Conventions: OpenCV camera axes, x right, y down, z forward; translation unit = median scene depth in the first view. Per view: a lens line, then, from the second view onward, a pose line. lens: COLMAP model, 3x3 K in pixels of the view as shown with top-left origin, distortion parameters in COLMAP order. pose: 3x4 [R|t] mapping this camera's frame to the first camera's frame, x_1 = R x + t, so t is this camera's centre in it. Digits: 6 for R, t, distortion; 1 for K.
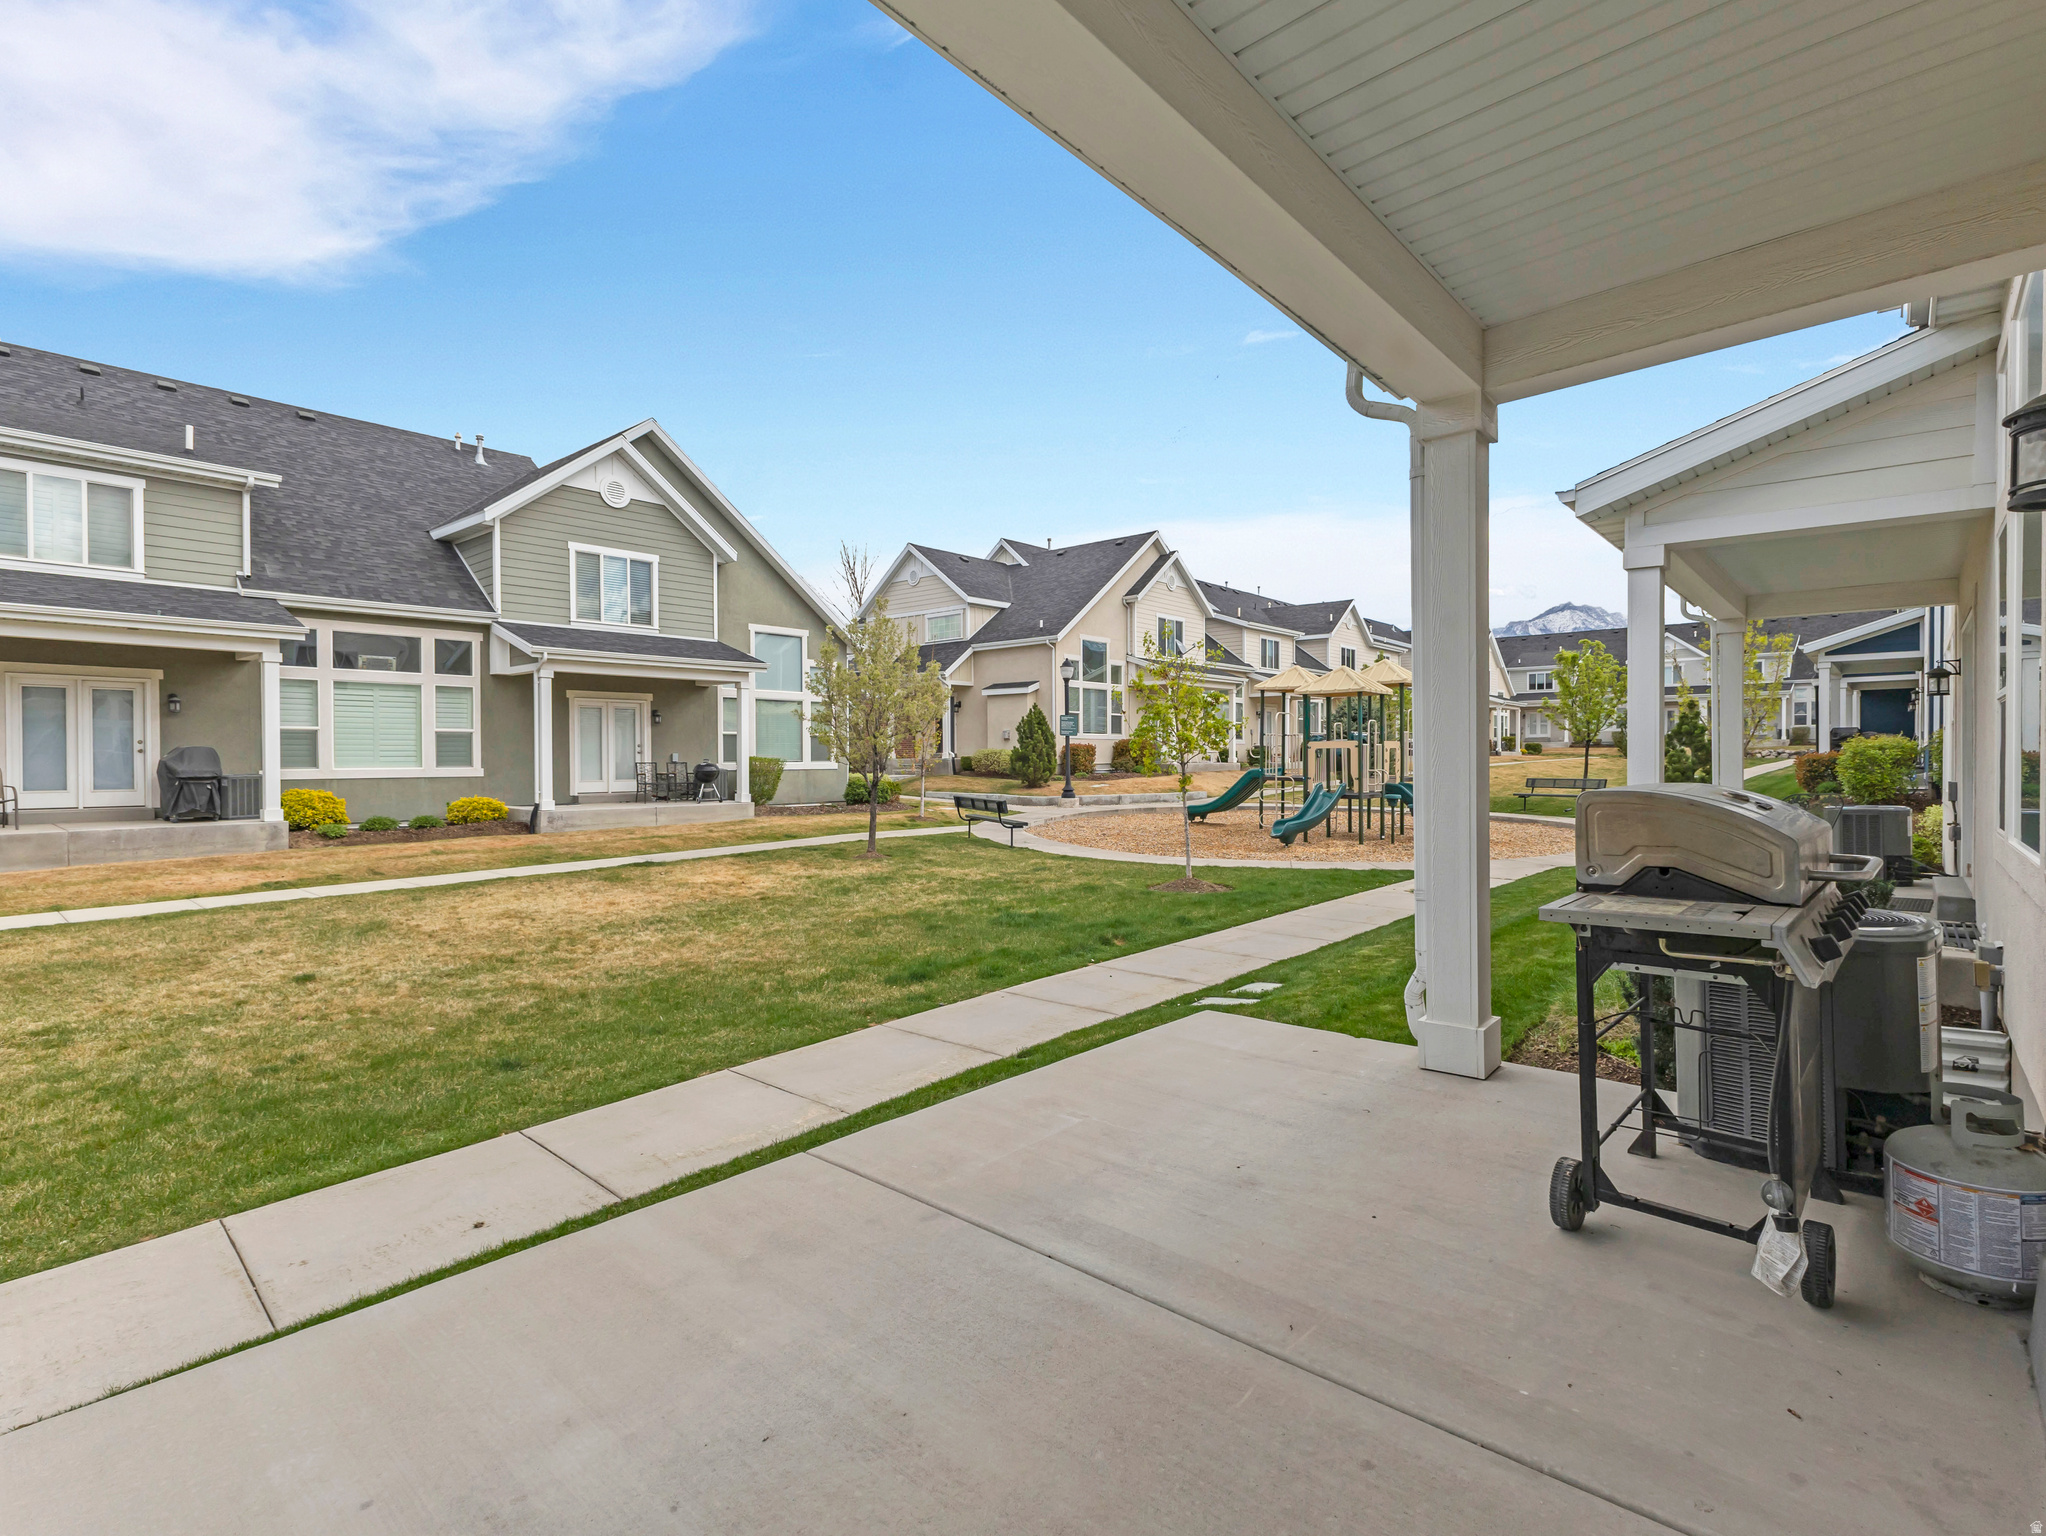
lens RADIAL K [[1008.0, 0, 1023.0], [0, 1008.0, 768.0], [0, 0, 1]] dist [0.004221, 0.000773]
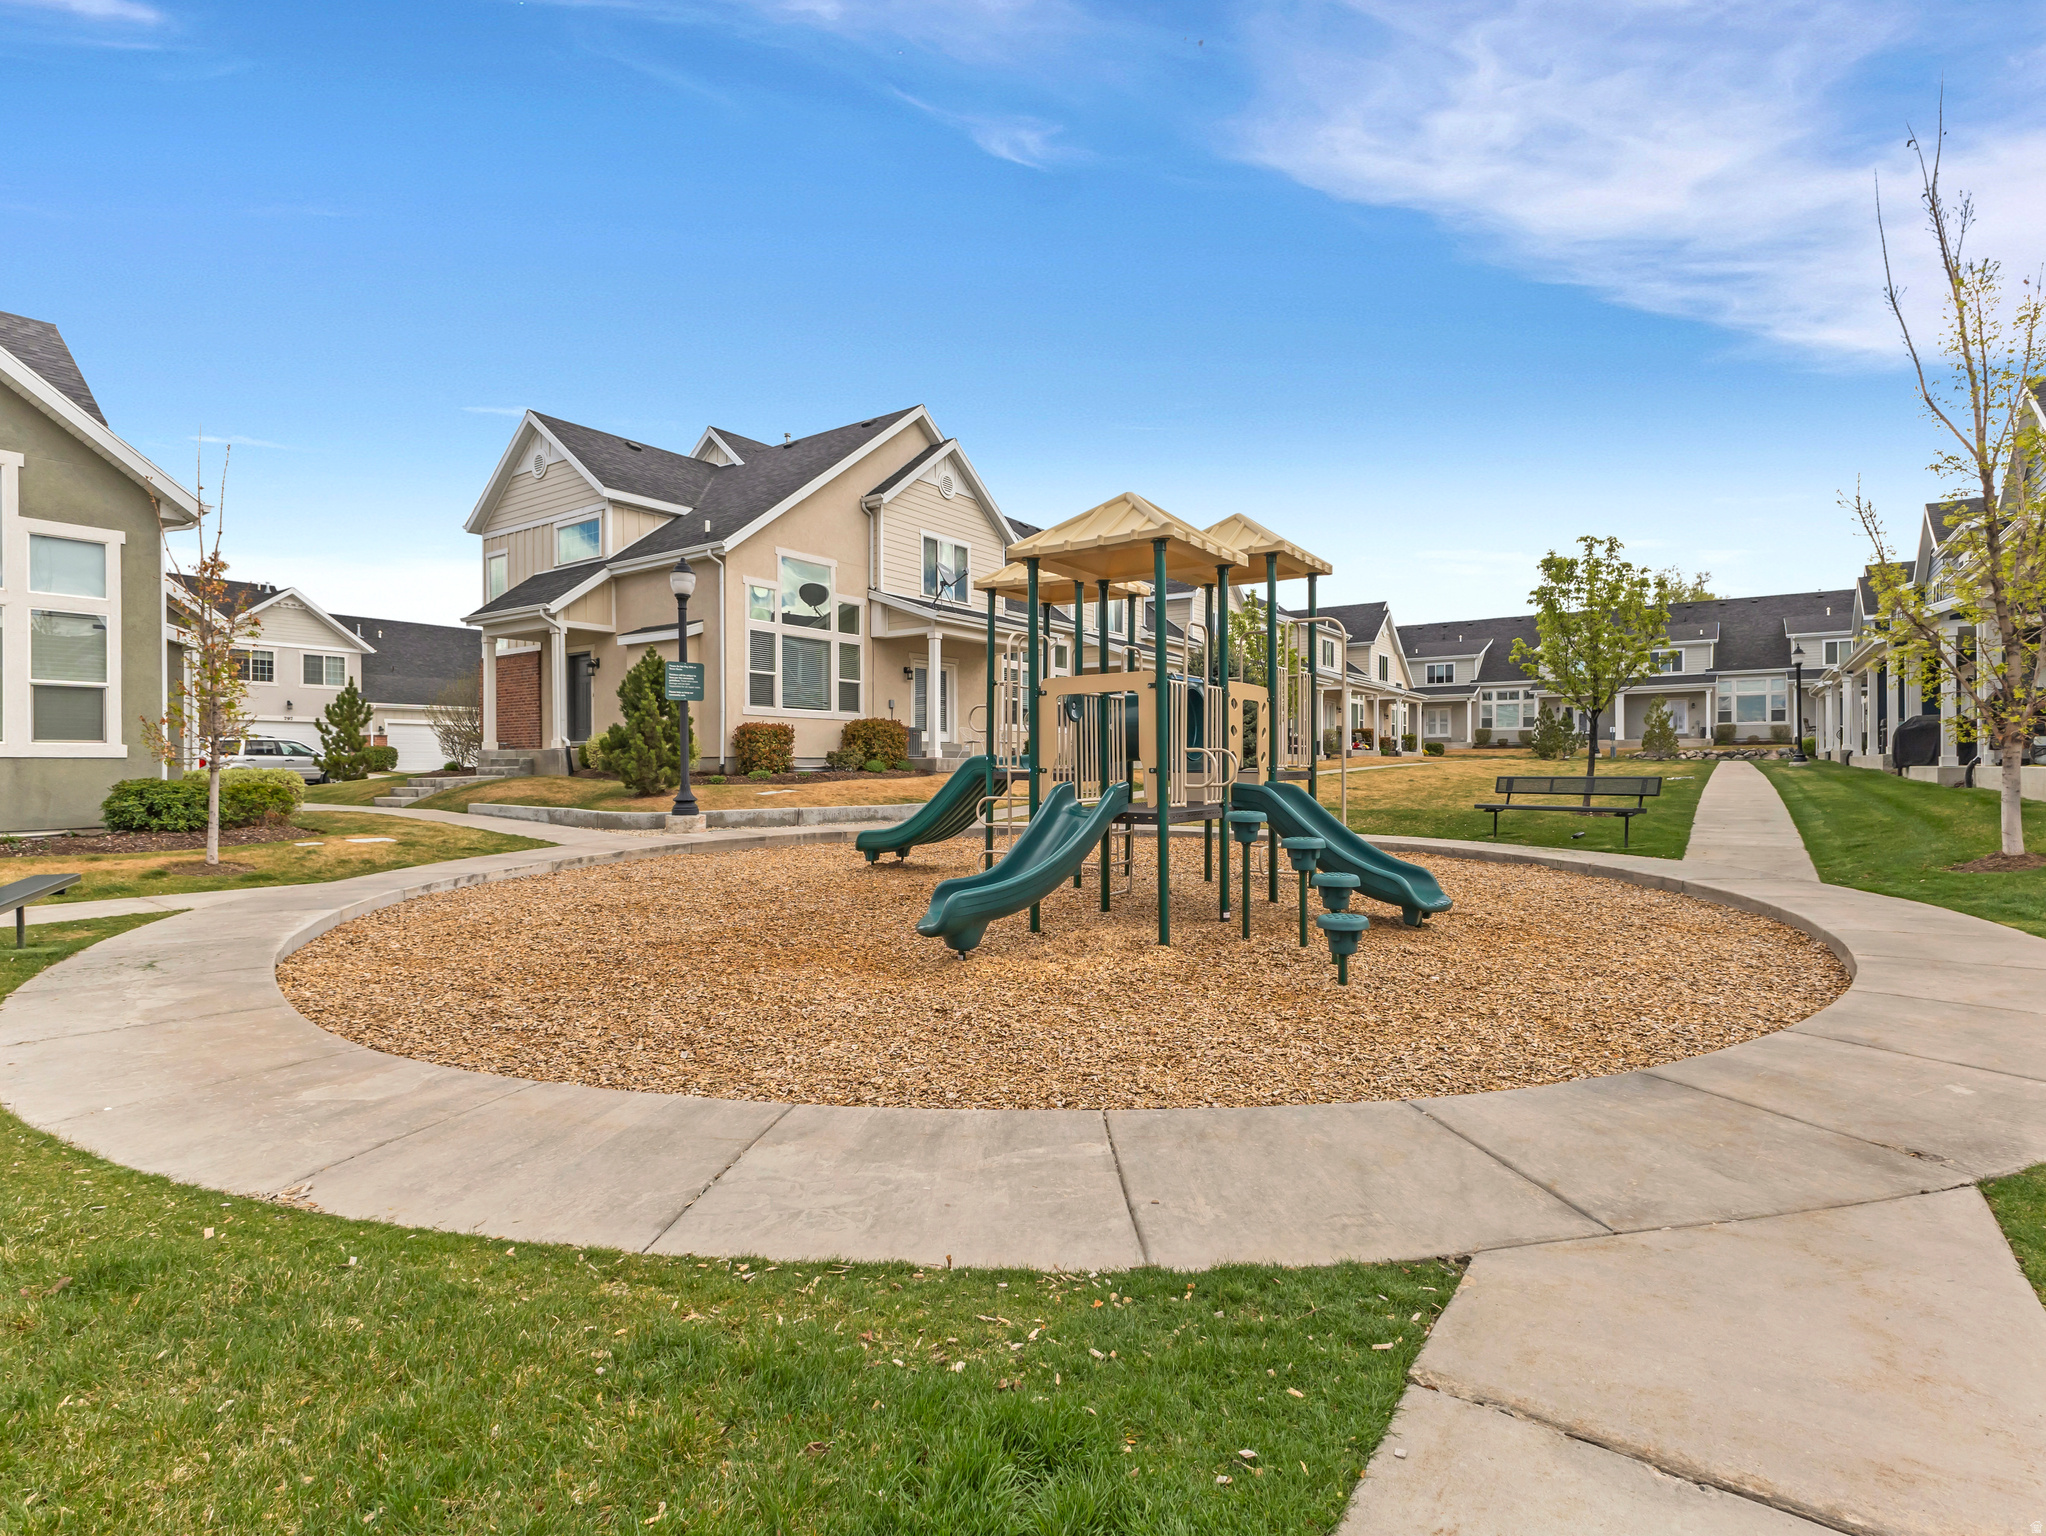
lens RADIAL K [[1008.0, 0, 1023.0], [0, 1008.0, 768.0], [0, 0, 1]] dist [0.004221, 0.000773]
pose [[0.995050, 0.000051, 0.099380, 0.140519], [0.000742, 0.999968, -0.007943, 0.007263], [-0.099378, 0.007977, 0.995018, 0.360179]]
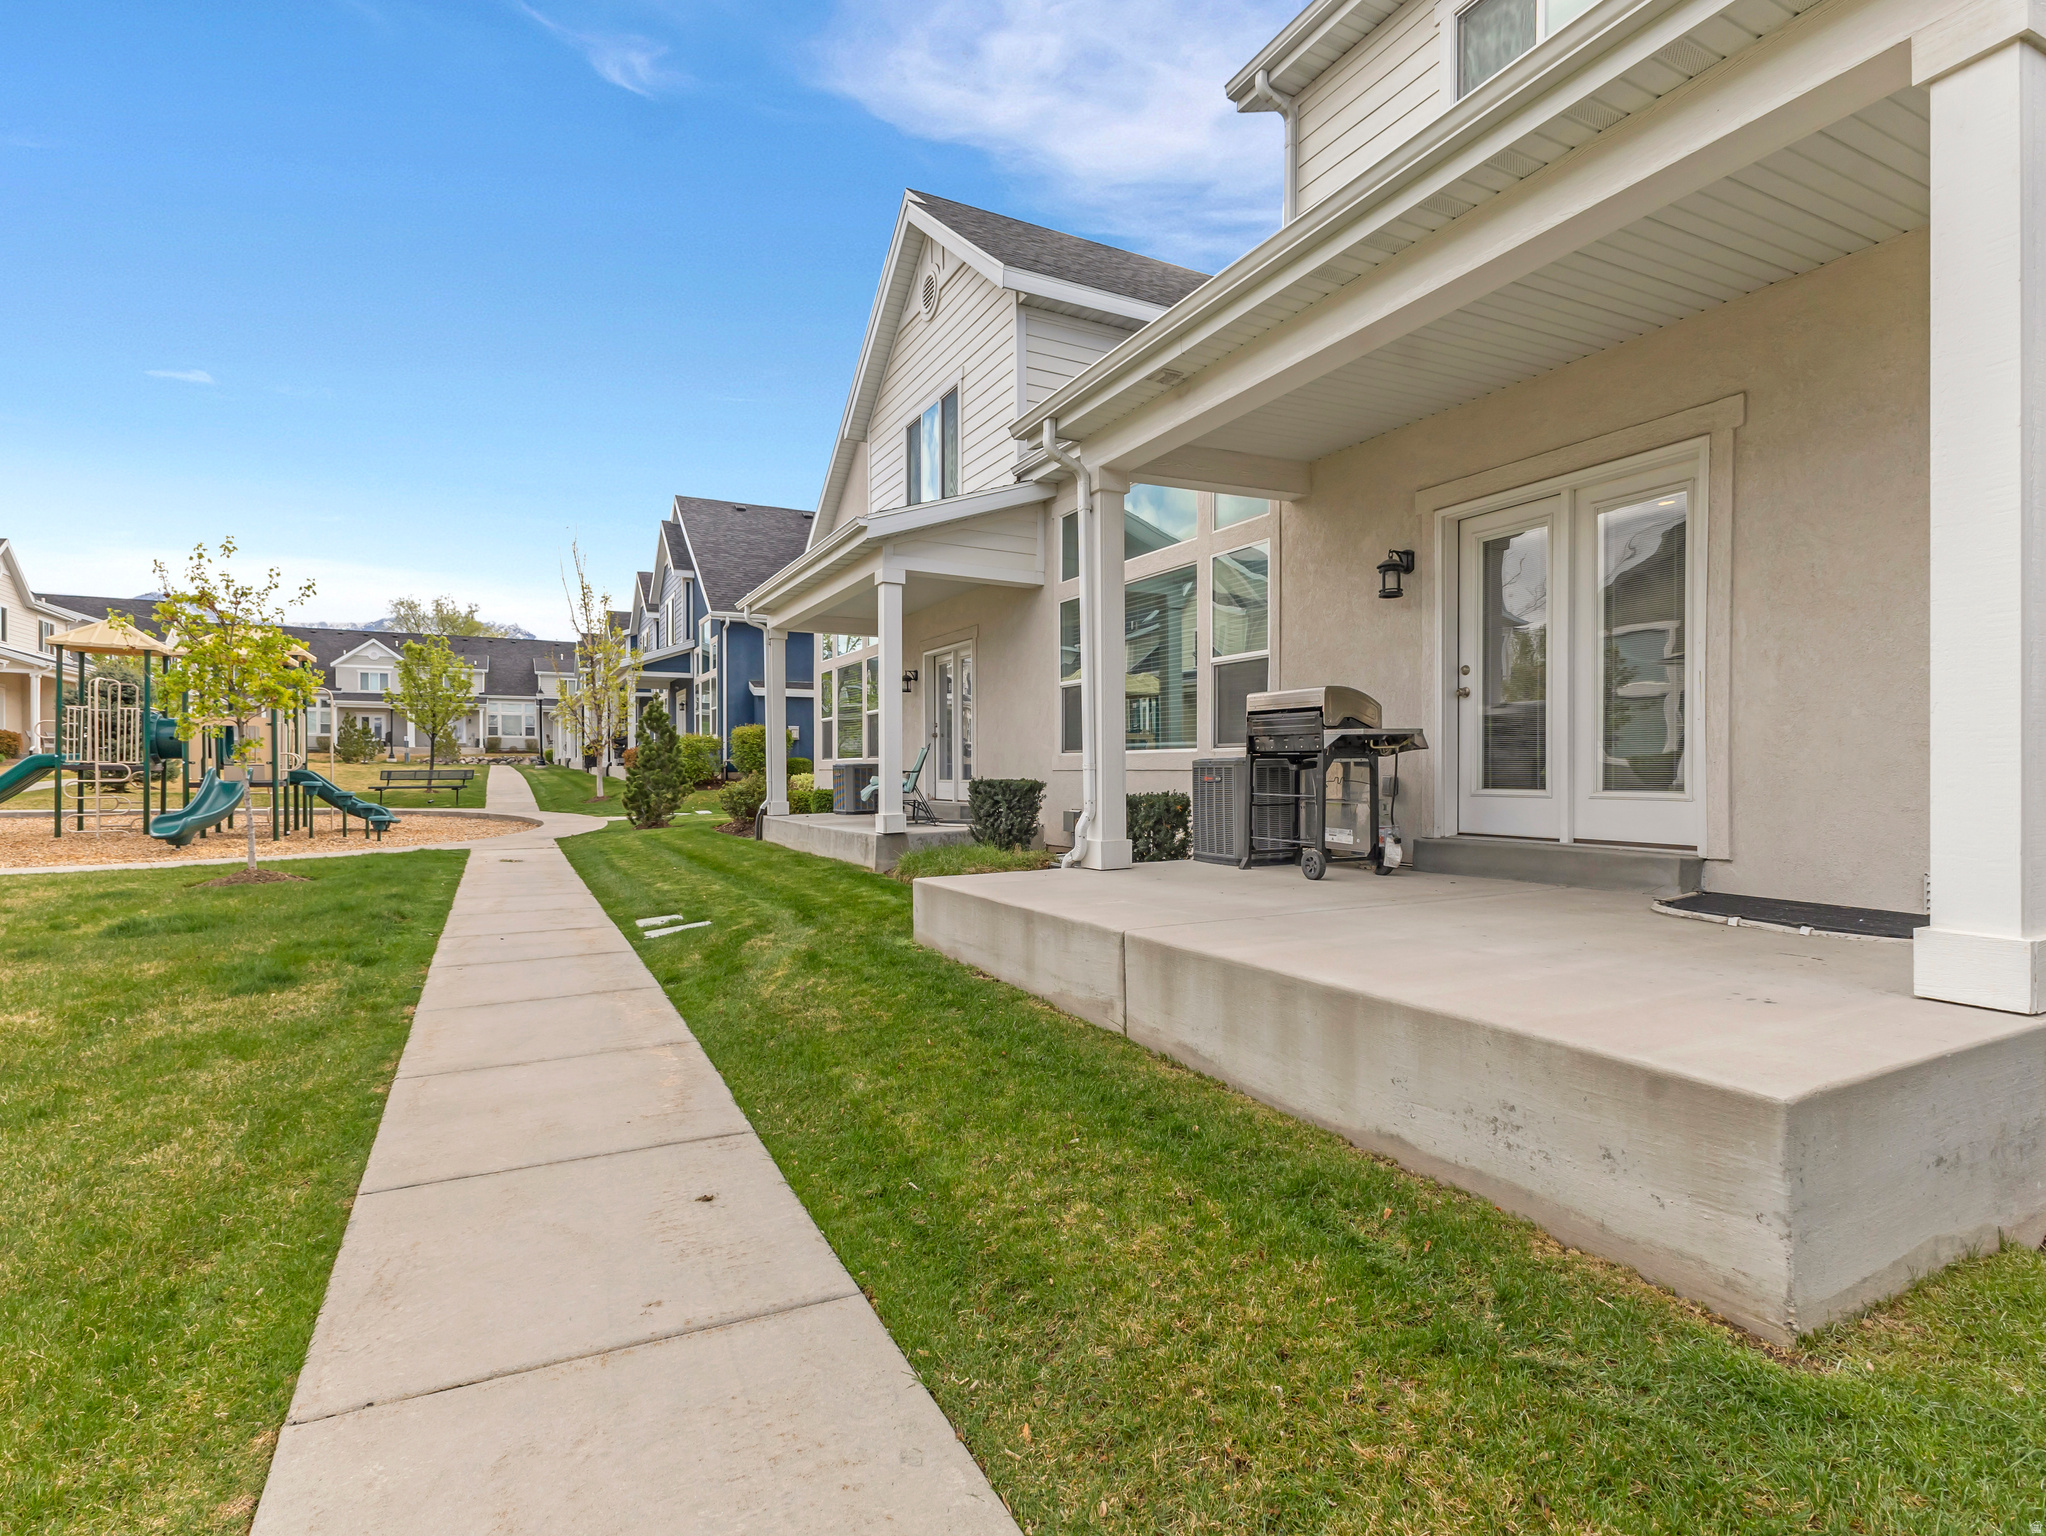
lens RADIAL K [[1008.0, 0, 1023.0], [0, 1008.0, 768.0], [0, 0, 1]] dist [0.004221, 0.000773]
pose [[0.367680, 0.005671, 0.929935, -0.131166], [0.006896, 0.999937, -0.008825, 0.015694], [-0.929927, 0.009657, 0.367618, 0.056981]]
